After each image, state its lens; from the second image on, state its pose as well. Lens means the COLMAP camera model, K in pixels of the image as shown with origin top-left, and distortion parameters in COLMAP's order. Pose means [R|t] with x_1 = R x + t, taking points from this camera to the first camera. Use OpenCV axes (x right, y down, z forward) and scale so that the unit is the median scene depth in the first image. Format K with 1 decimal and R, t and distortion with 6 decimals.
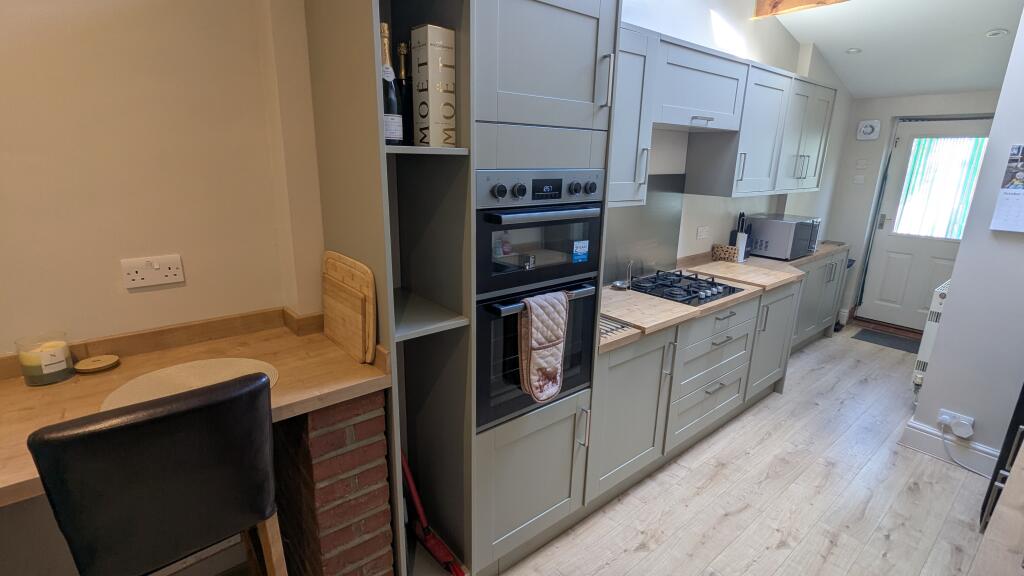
lens RADIAL K [[485.3, 0, 510.5], [0, 485.3, 289.9], [0, 0, 1]] dist [0.003309, 0.000404]
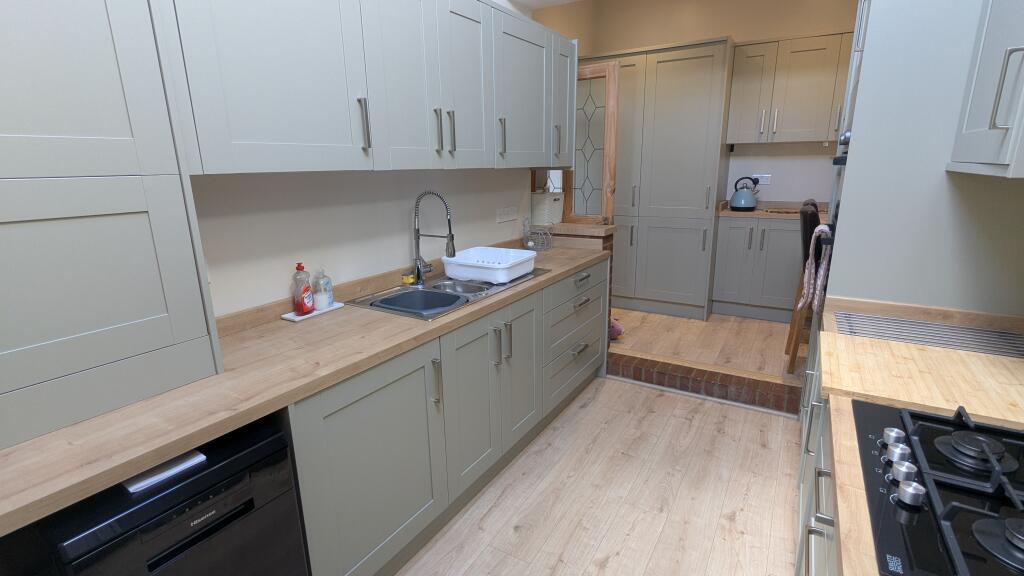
lens RADIAL K [[485.3, 0, 510.0], [0, 485.3, 284.6], [0, 0, 1]] dist [0.003309, 0.000404]
pose [[-0.944318, 0.079332, -0.319327, 0.782976], [-0.089484, 0.872000, 0.481257, -0.244509], [0.316632, 0.483034, -0.816347, 1.165507]]
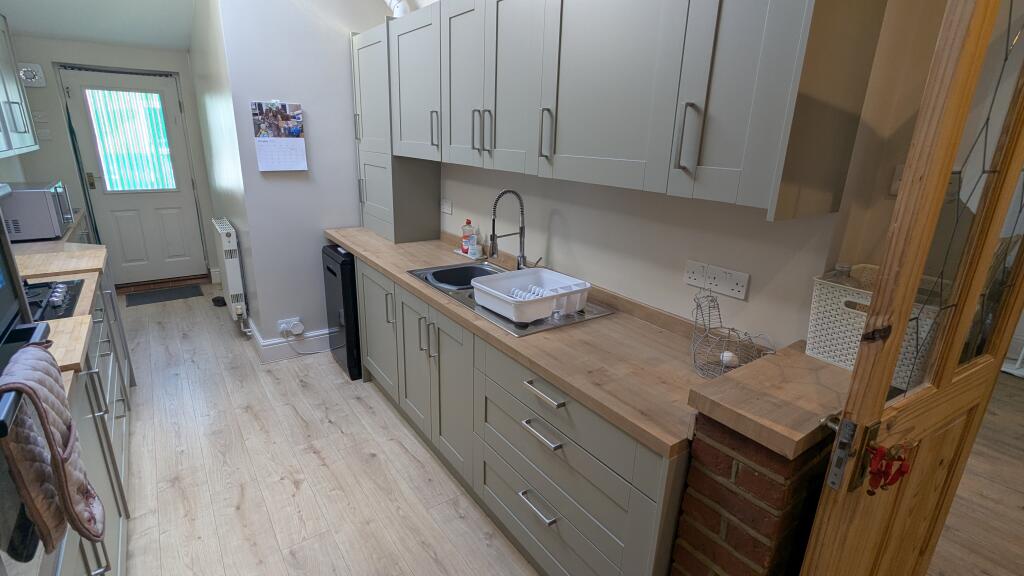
lens RADIAL K [[485.3, 0, 509.1], [0, 485.3, 289.4], [0, 0, 1]] dist [0.003309, 0.000404]
pose [[0.063174, -0.321106, 0.944934, -0.226967], [0.244144, 0.923029, 0.297340, -0.056028], [-0.967679, 0.211916, 0.136707, 0.265367]]
